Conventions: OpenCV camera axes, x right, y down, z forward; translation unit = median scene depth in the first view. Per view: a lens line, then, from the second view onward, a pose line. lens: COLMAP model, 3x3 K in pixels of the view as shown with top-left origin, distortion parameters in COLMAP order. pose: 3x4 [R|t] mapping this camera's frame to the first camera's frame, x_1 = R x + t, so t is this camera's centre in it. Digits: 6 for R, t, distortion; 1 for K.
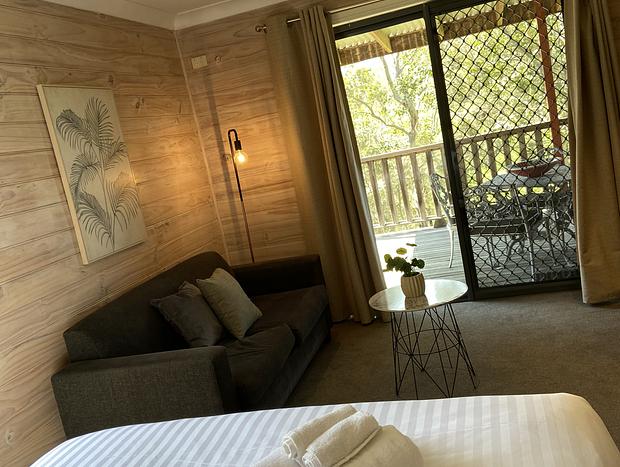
lens RADIAL K [[630.4, 0, 312.9], [0, 630.4, 233.8], [0, 0, 1]] dist [0.089383, 0.000000]
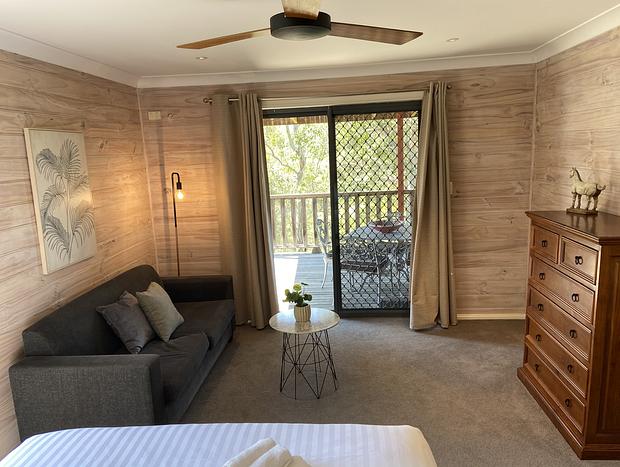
lens RADIAL K [[474.7, 0, 313.9], [0, 474.7, 233.3], [0, 0, 1]] dist [0.121209, -0.141483]
pose [[0.971067, 0.120727, 0.206045, -0.044923], [-0.118924, 0.992678, -0.021161, -0.061141], [-0.207091, -0.003956, 0.978314, -0.025951]]
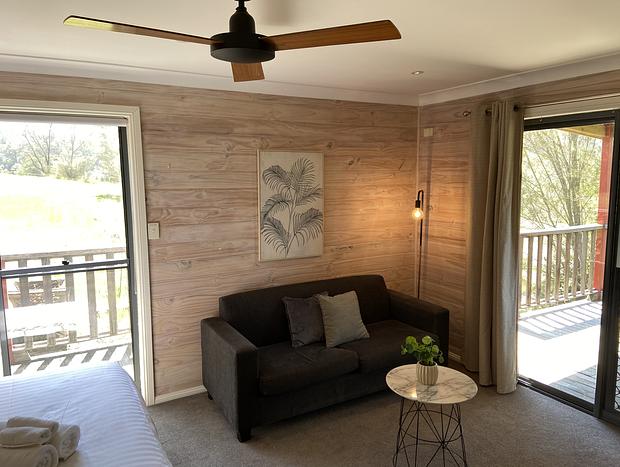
lens RADIAL K [[474.7, 0, 312.7], [0, 474.7, 229.7], [0, 0, 1]] dist [0.121209, -0.141483]
pose [[0.683531, 0.275378, -0.675983, 0.440708], [-0.242235, 0.959198, 0.145812, -0.197725], [0.688555, 0.064080, 0.722348, 0.182794]]
